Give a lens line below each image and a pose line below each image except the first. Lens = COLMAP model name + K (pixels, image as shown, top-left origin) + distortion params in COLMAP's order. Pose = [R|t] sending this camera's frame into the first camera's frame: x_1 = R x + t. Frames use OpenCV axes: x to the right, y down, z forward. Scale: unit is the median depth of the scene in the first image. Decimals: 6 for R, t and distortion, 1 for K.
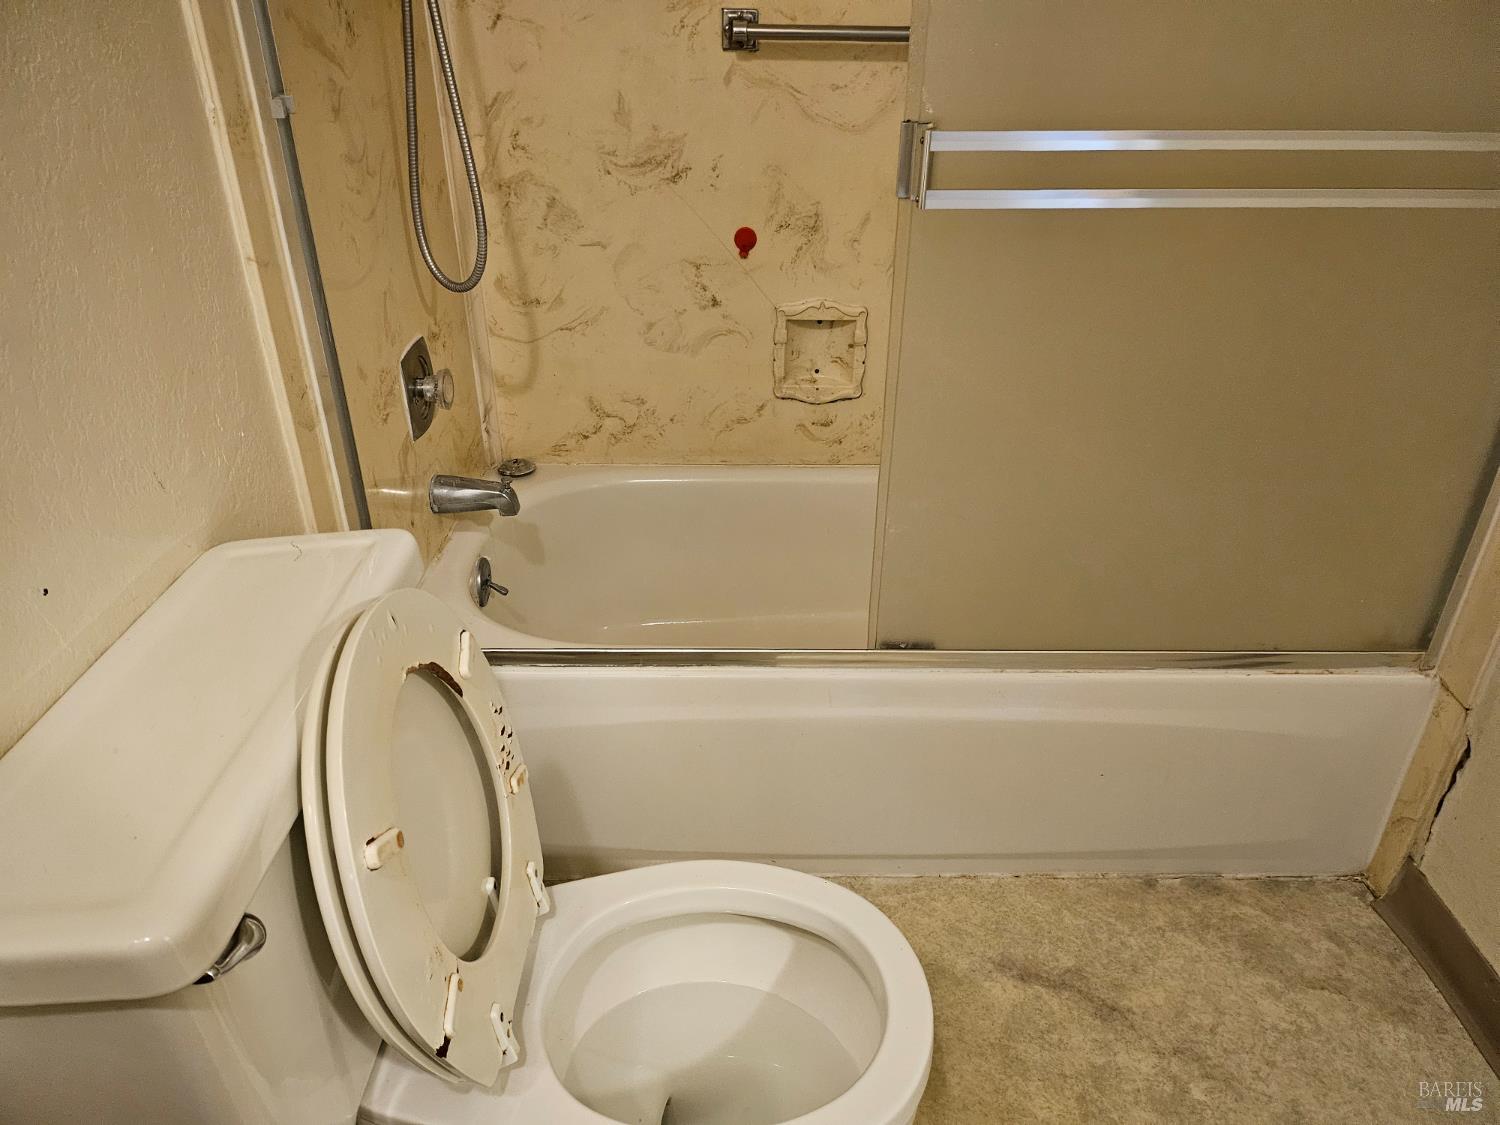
lens RADIAL K [[1060.9, 0, 748.9], [0, 1060.9, 593.4], [0, 0, 1]] dist [0.001169, -0.000539]
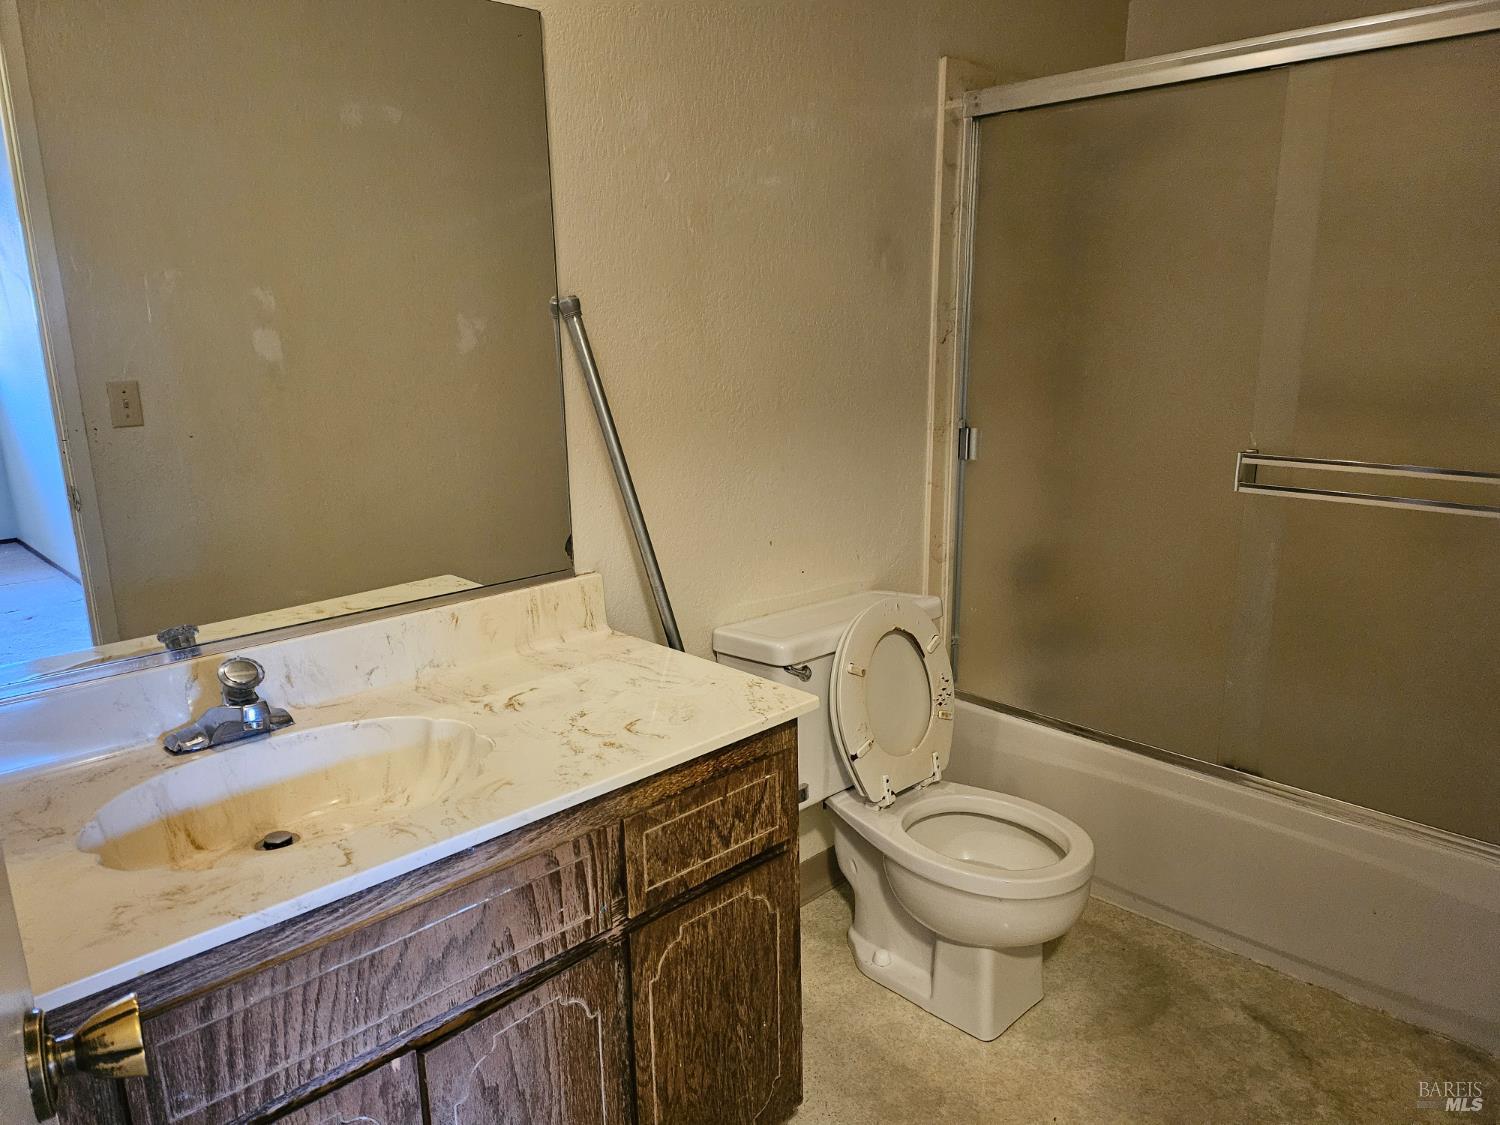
lens RADIAL K [[1060.9, 0, 748.9], [0, 1060.9, 593.4], [0, 0, 1]] dist [0.001169, -0.000539]
pose [[0.699652, 0.170660, -0.693803, 0.897923], [-0.345497, 0.930785, -0.119459, 0.320160], [0.625394, 0.323286, 0.710189, -0.808921]]
